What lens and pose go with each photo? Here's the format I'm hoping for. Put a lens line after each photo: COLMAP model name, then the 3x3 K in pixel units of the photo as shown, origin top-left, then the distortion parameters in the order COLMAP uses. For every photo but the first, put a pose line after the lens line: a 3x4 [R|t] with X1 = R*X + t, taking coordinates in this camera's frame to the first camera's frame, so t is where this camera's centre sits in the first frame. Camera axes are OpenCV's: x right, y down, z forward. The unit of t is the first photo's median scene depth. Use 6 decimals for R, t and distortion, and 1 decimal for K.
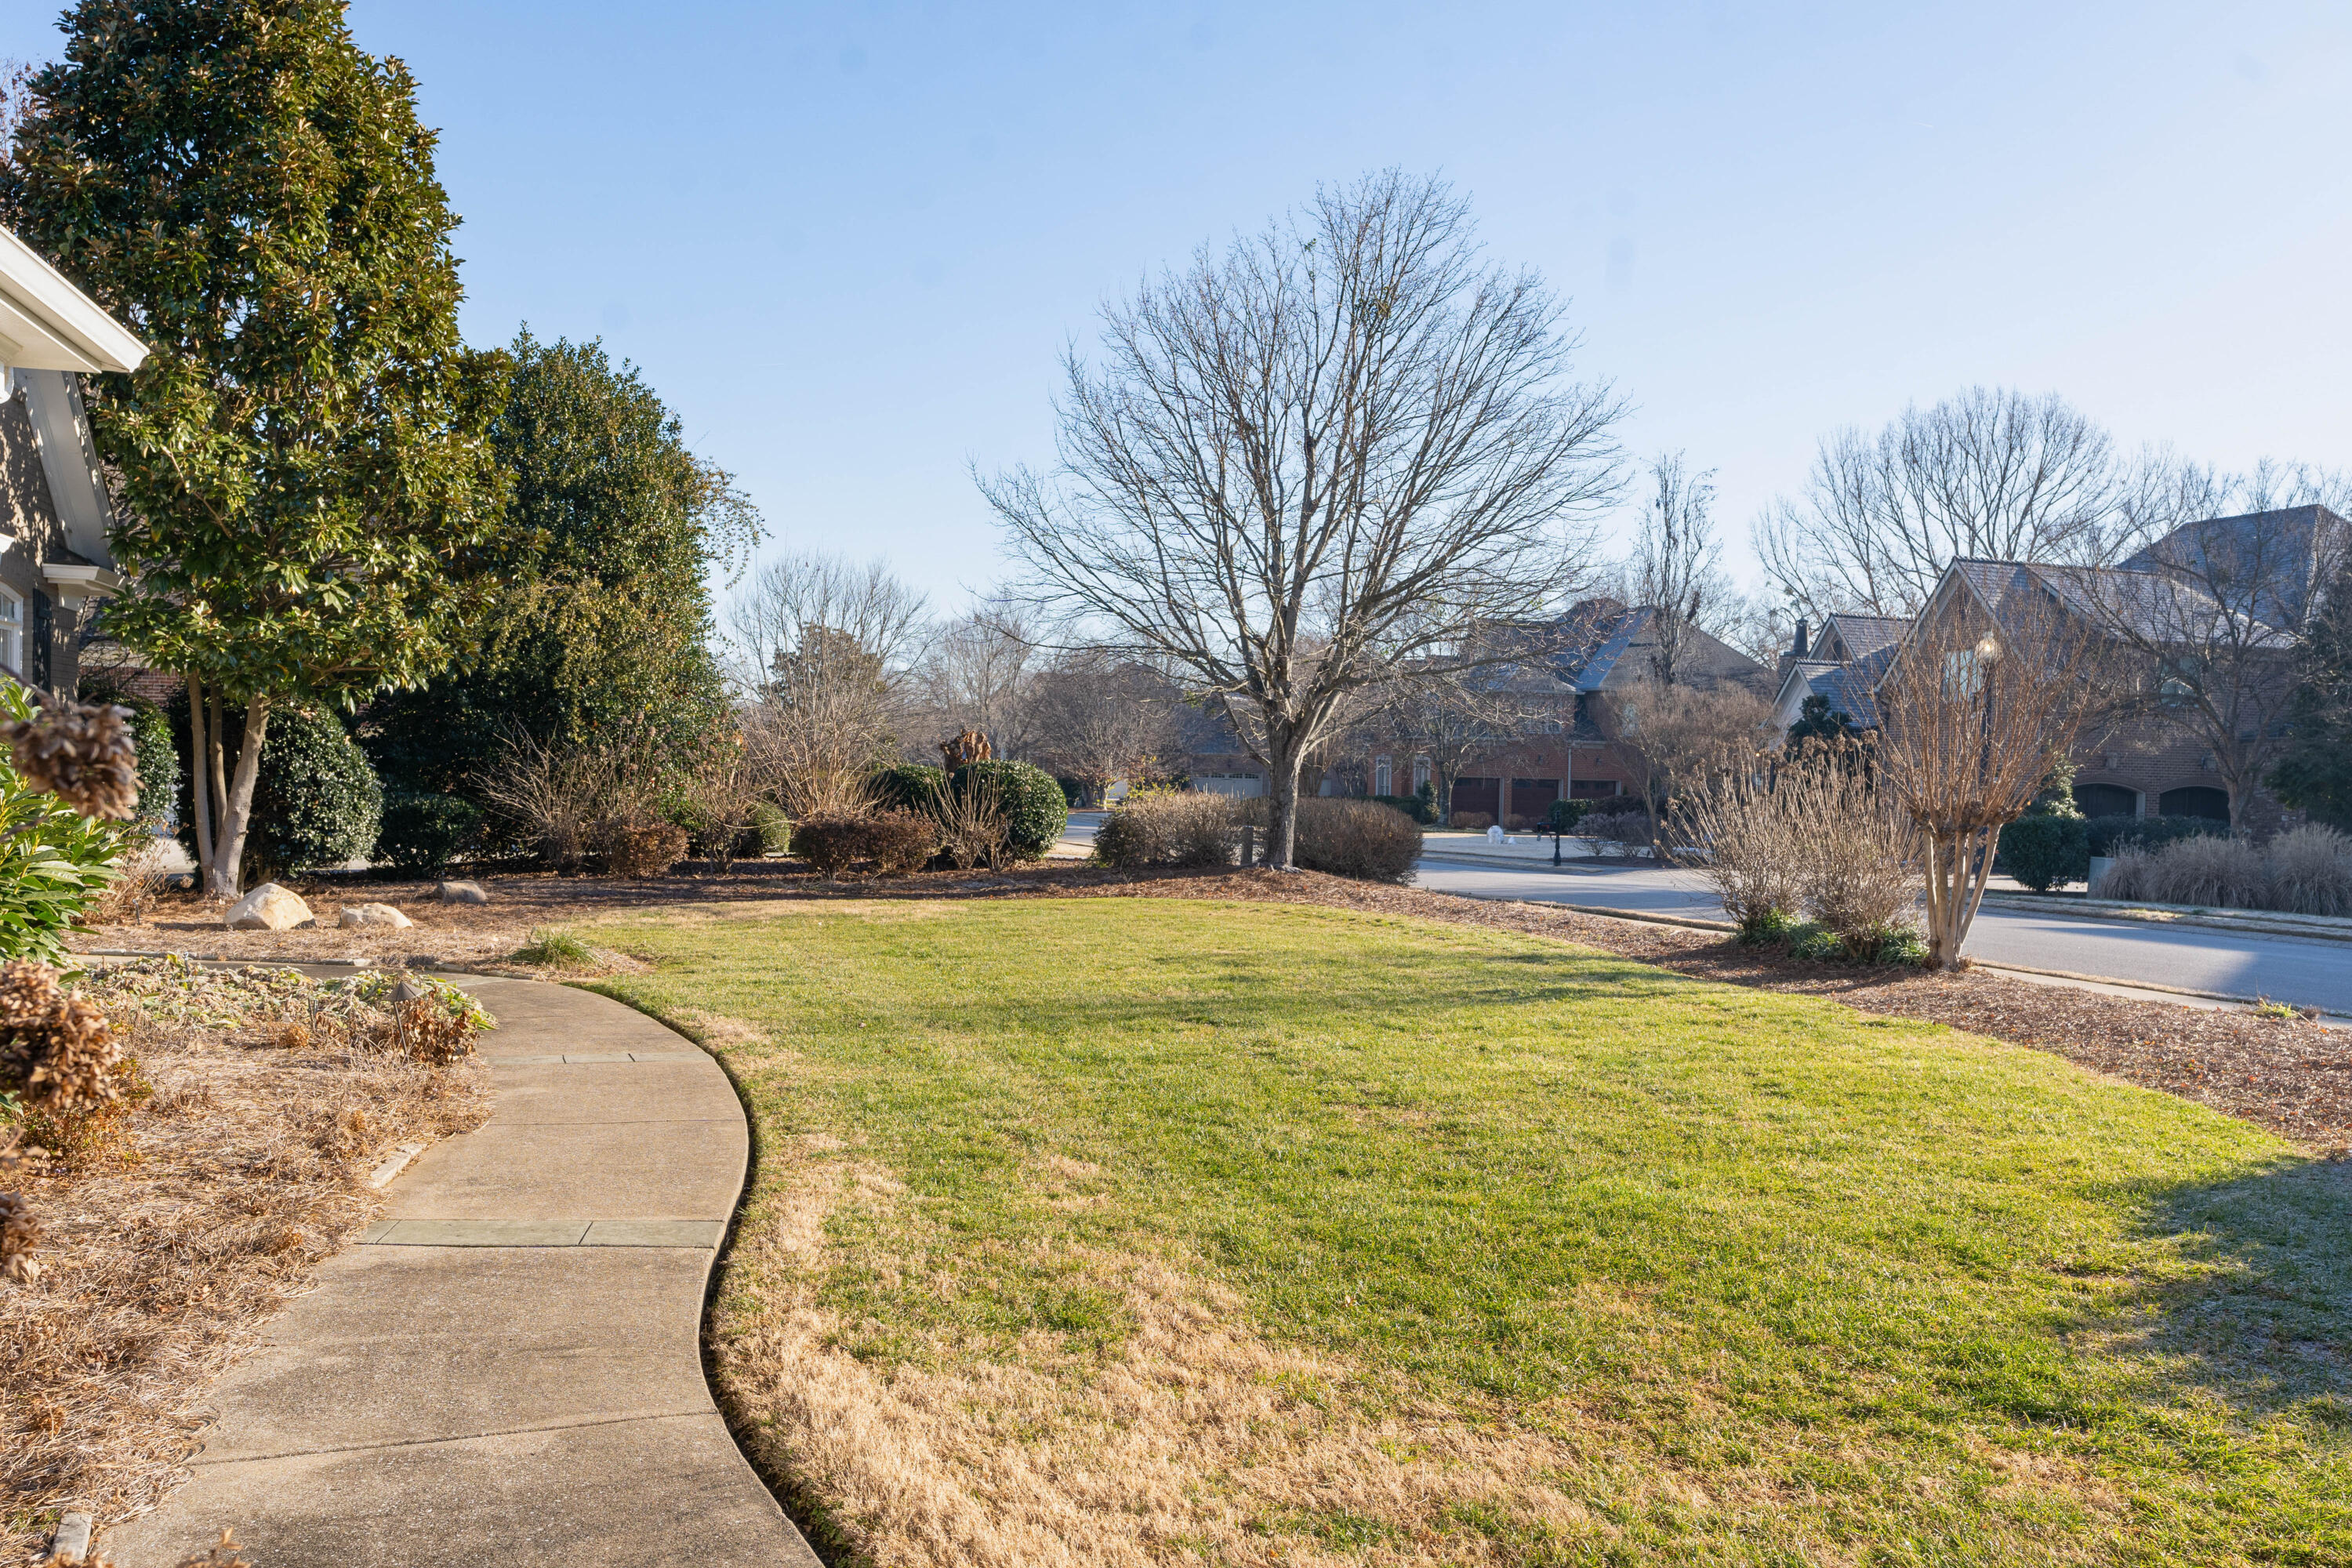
lens RADIAL K [[1725.3, 0, 1110.3], [0, 1725.3, 779.5], [0, 0, 1]] dist [-0.001954, -0.000729]
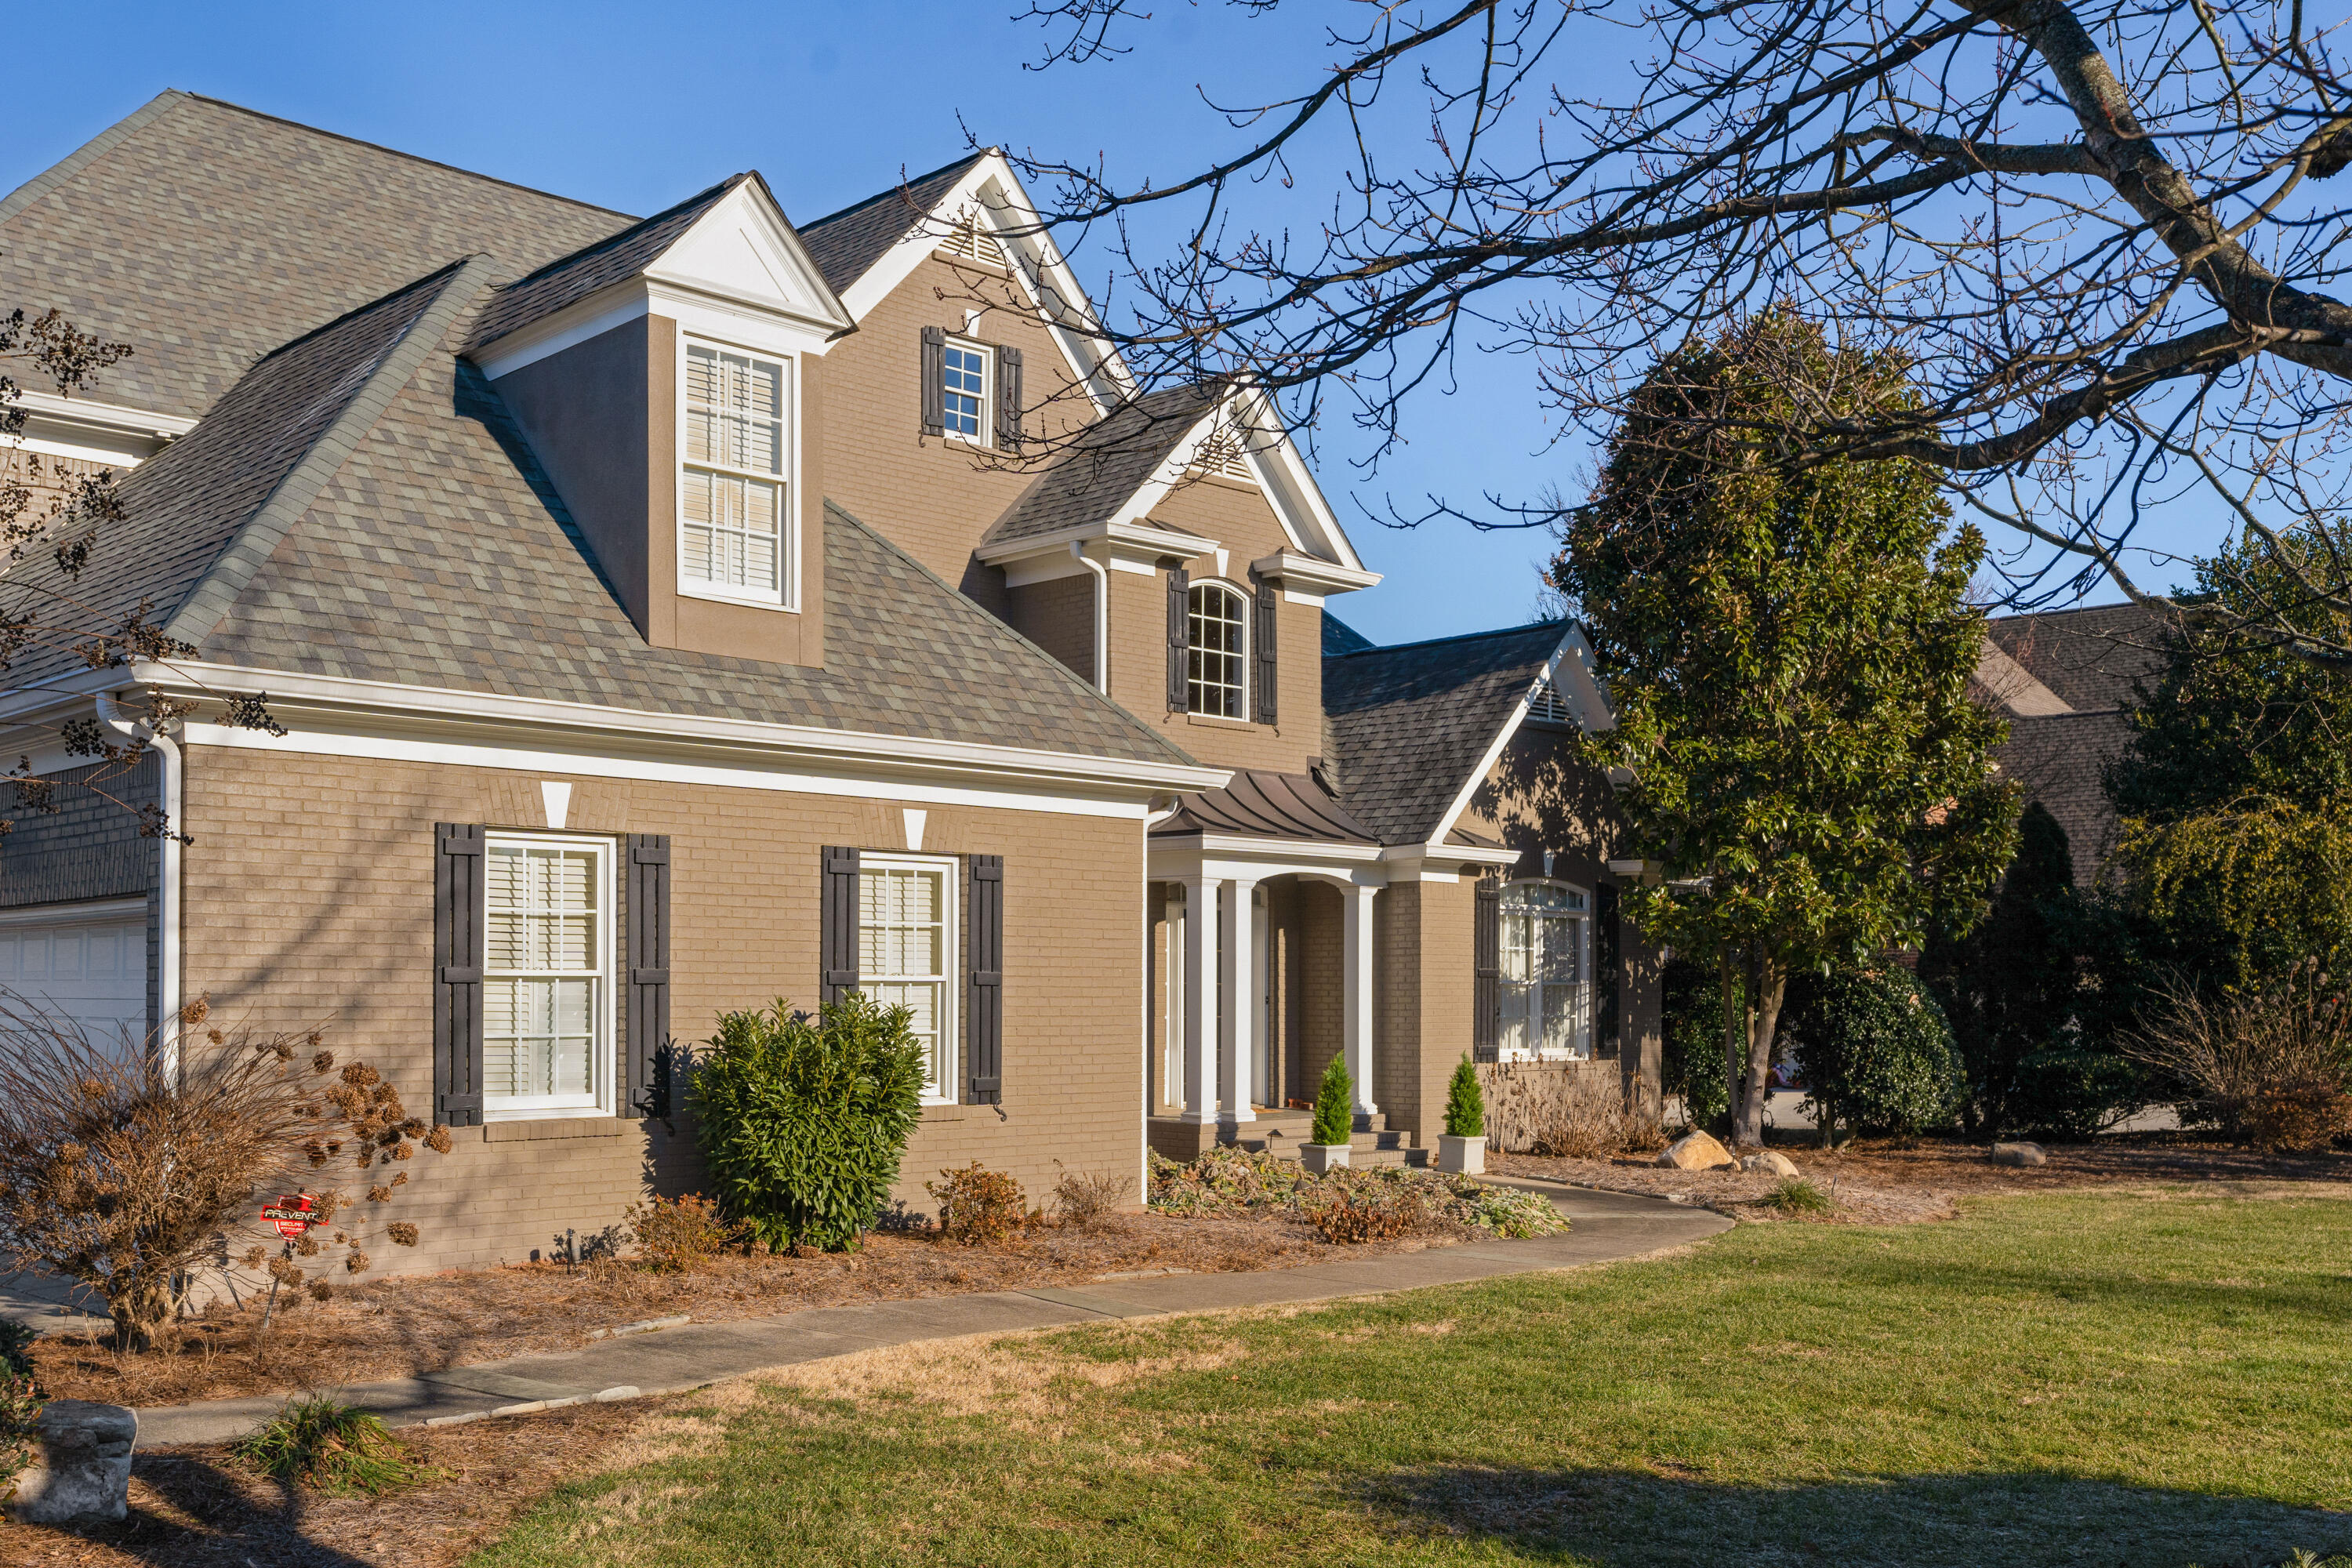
lens RADIAL K [[2219.9, 0, 1174.7], [0, 2219.9, 968.6], [0, 0, 1]] dist [-0.005071, 0.002239]
pose [[0.497080, -0.025978, -0.867316, 0.497287], [0.002686, 0.999593, -0.028400, -0.005014], [0.867700, 0.011788, 0.496948, -0.030214]]
